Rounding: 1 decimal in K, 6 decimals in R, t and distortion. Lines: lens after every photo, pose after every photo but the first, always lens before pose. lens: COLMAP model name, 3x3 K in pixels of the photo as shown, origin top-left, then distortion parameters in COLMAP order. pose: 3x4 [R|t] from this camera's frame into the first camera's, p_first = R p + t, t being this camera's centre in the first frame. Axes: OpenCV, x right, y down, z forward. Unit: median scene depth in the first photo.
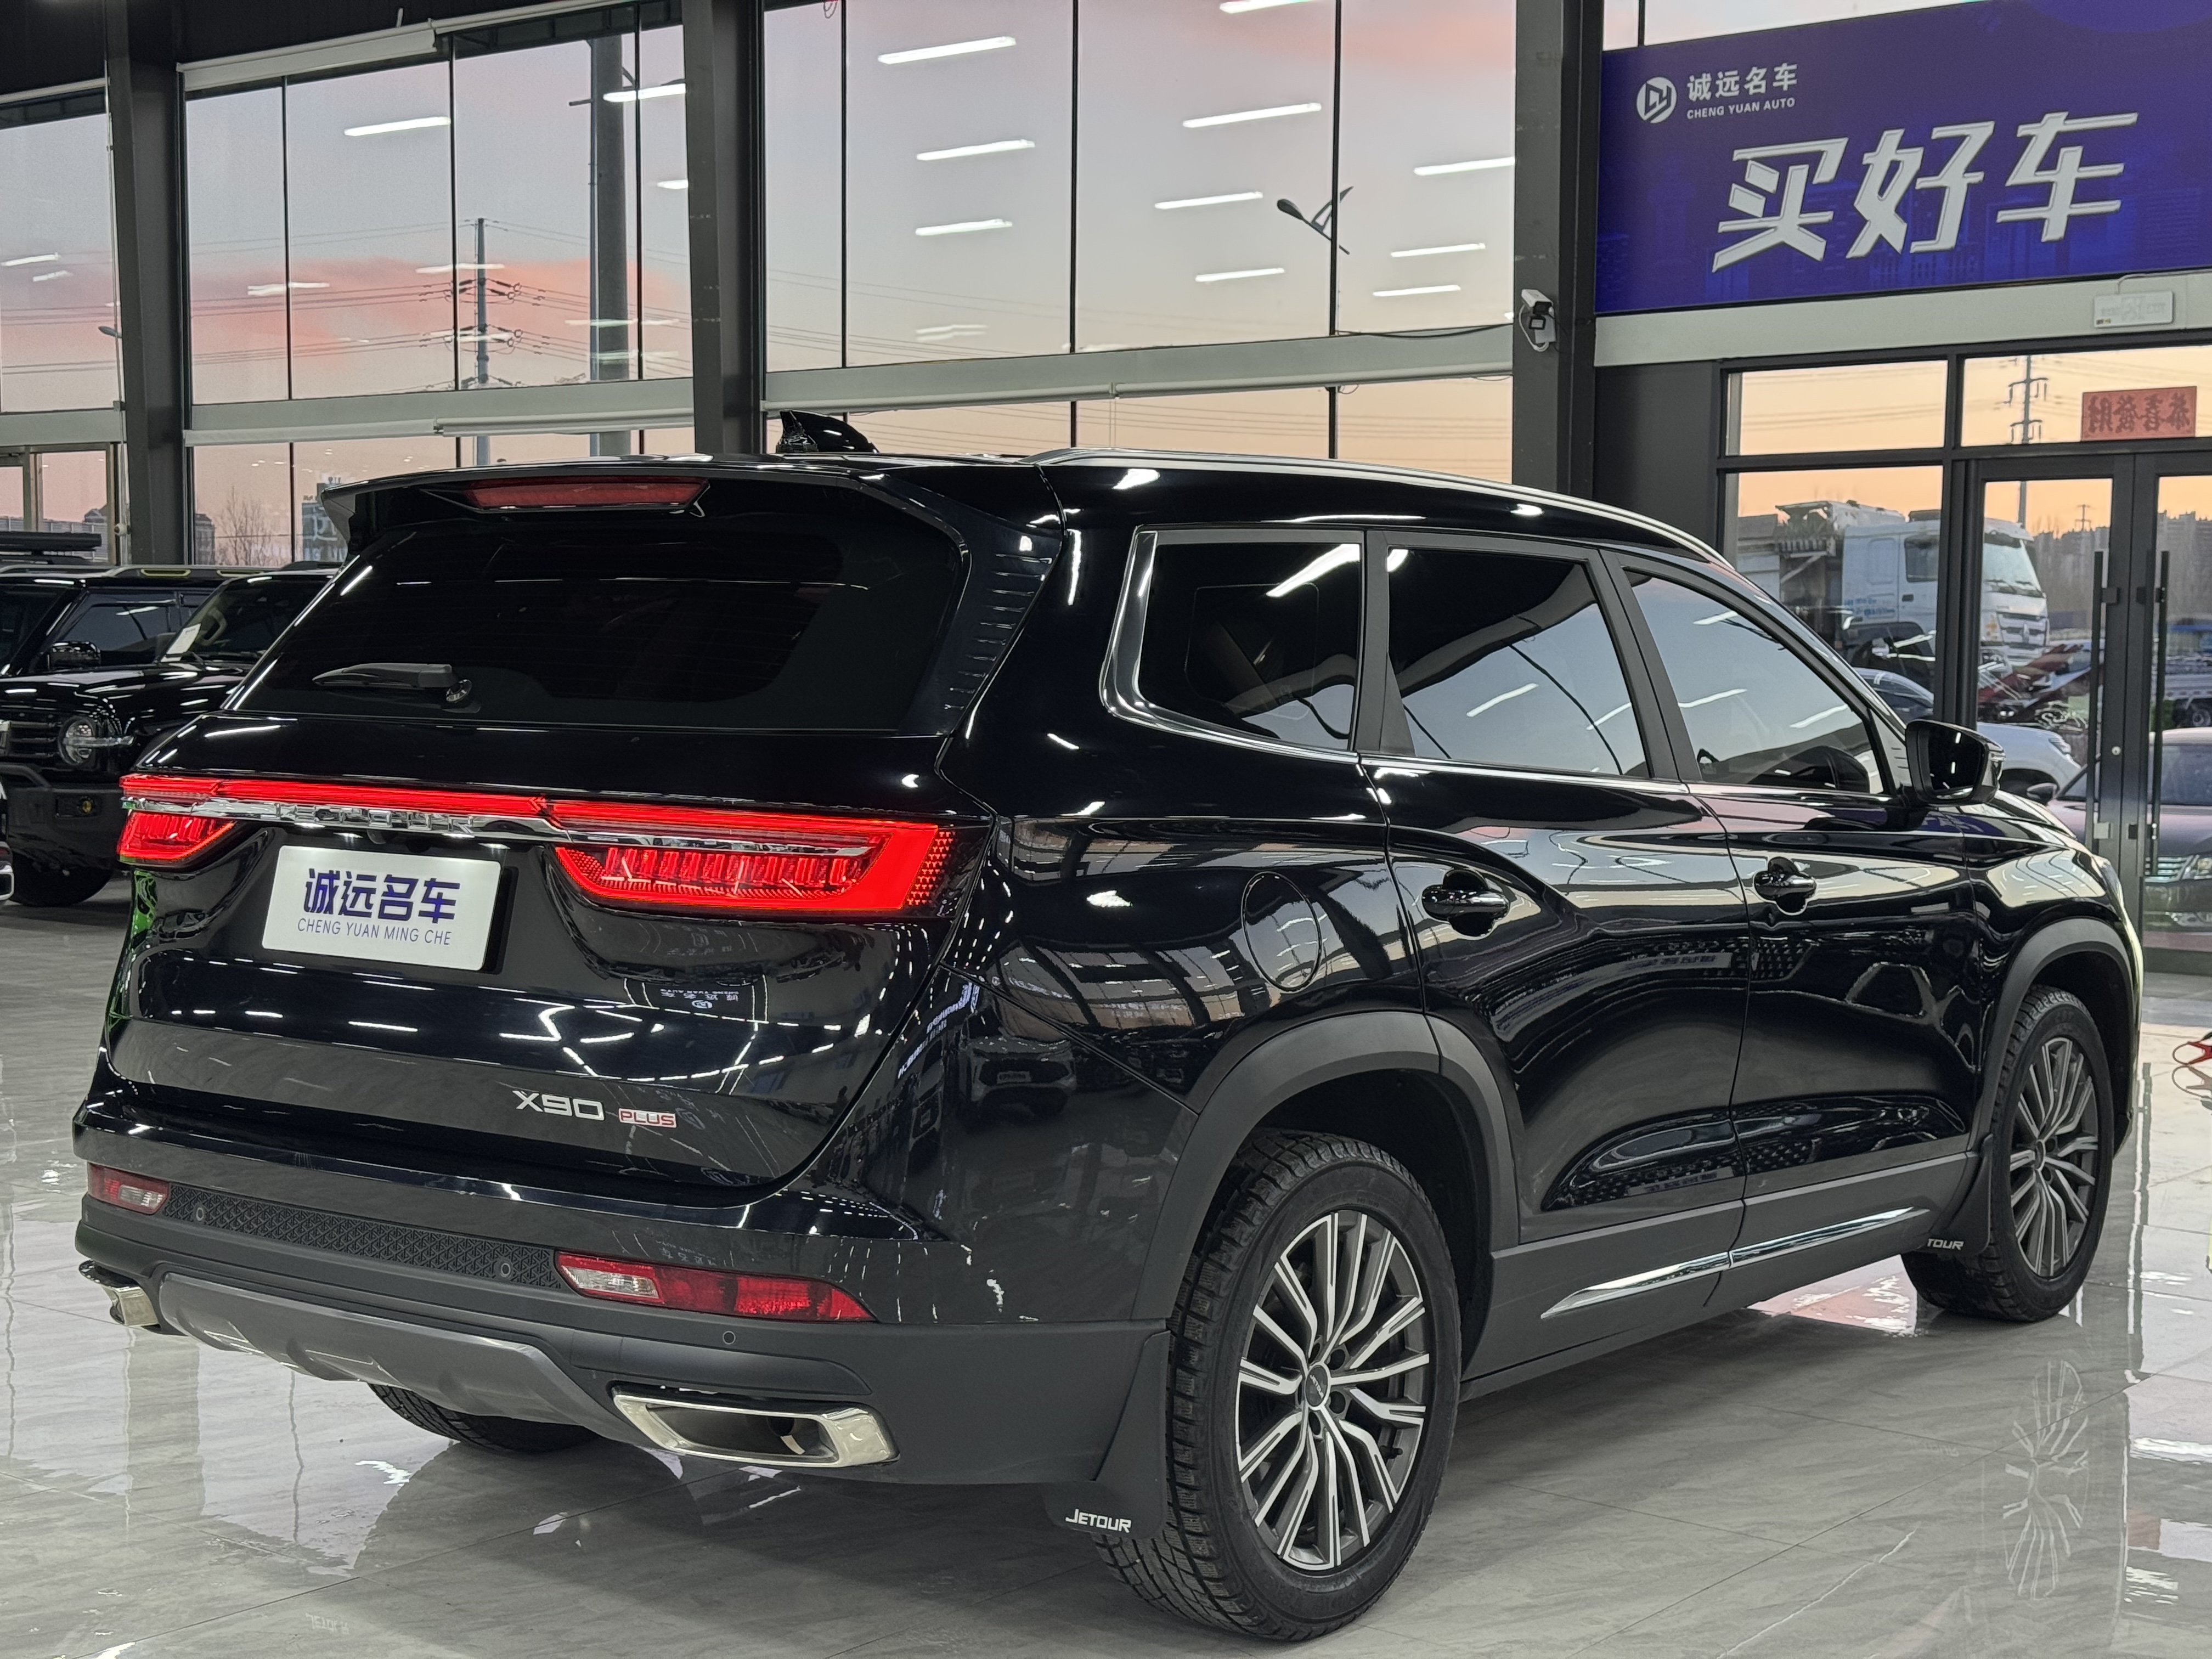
lens RADIAL K [[3033.0, 0, 1102.7], [0, 3033.0, 831.3], [0, 0, 1]] dist [0.203759, -0.459435]
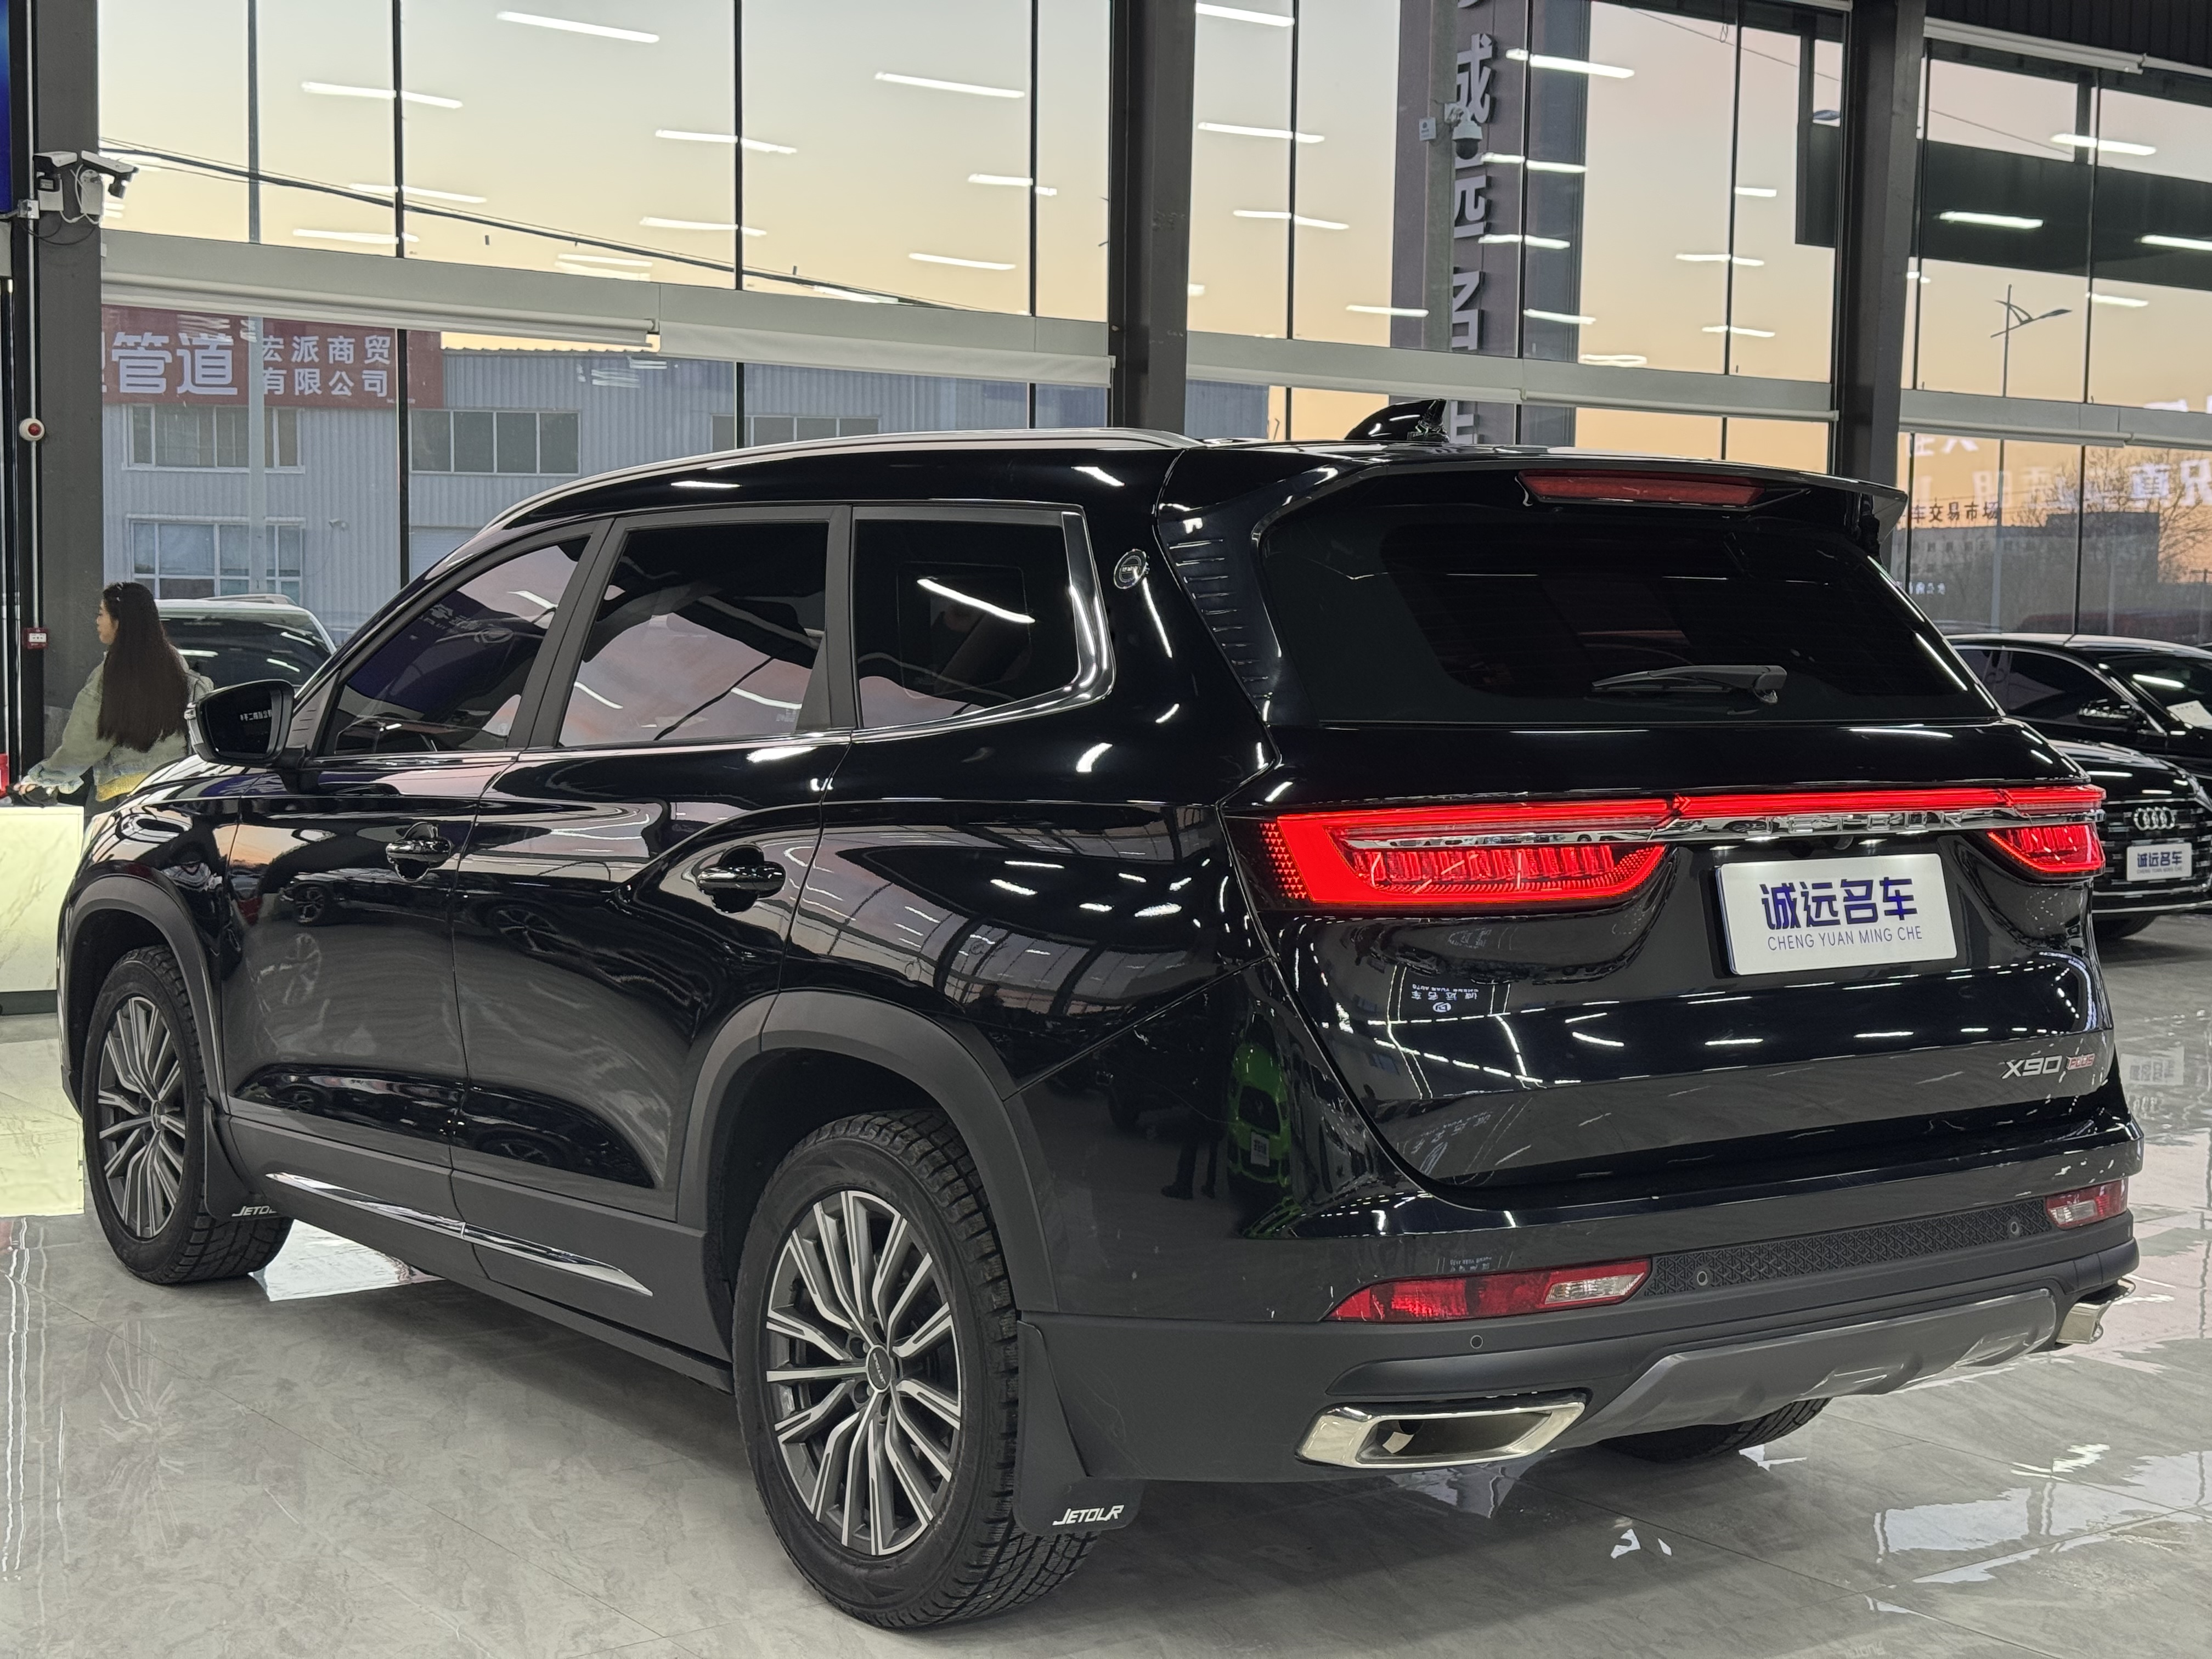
lens RADIAL K [[3033.0, 0, 1102.7], [0, 3033.0, 831.3], [0, 0, 1]] dist [0.203759, -0.459435]
pose [[0.263652, -0.071275, 0.961981, -0.360874], [0.046431, 0.997048, 0.061148, -0.021129], [-0.963500, 0.028544, 0.266183, 0.279413]]
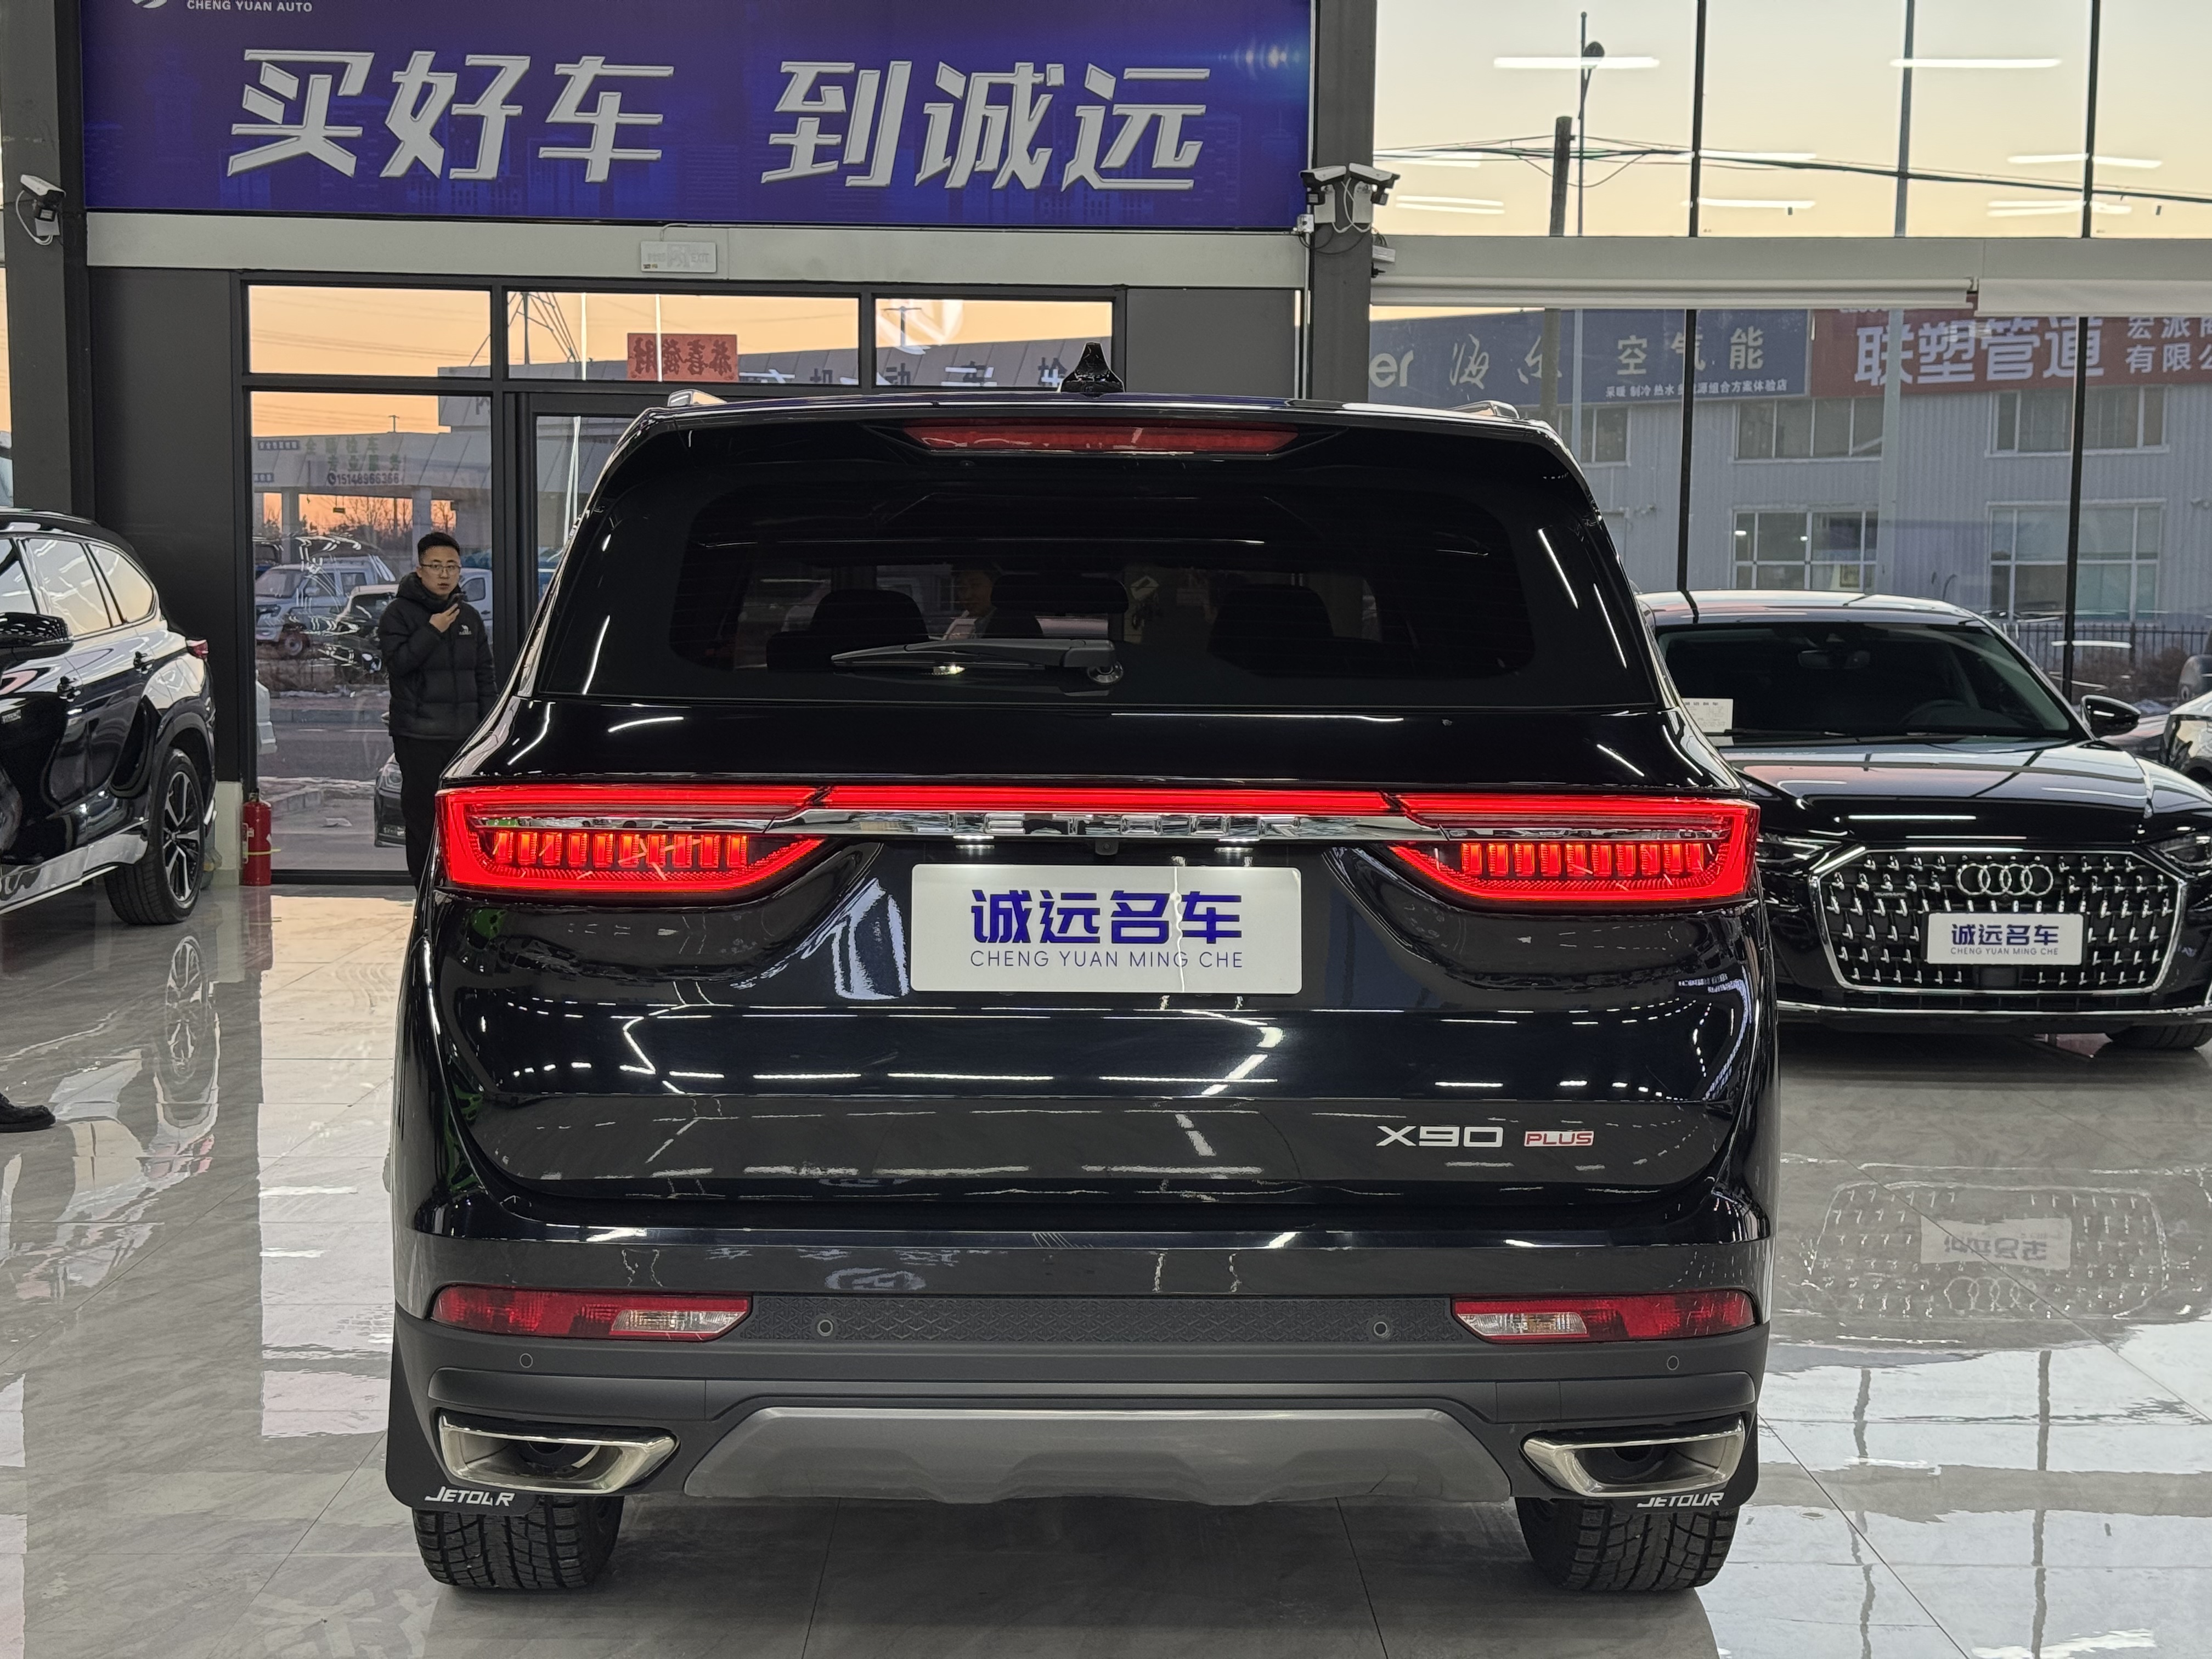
lens RADIAL K [[3033.0, 0, 1102.7], [0, 3033.0, 831.3], [0, 0, 1]] dist [0.203759, -0.459435]
pose [[0.774626, -0.052001, 0.630278, -0.220717], [0.034882, 0.998610, 0.039520, -0.010271], [-0.631456, -0.008628, 0.775363, 0.102069]]
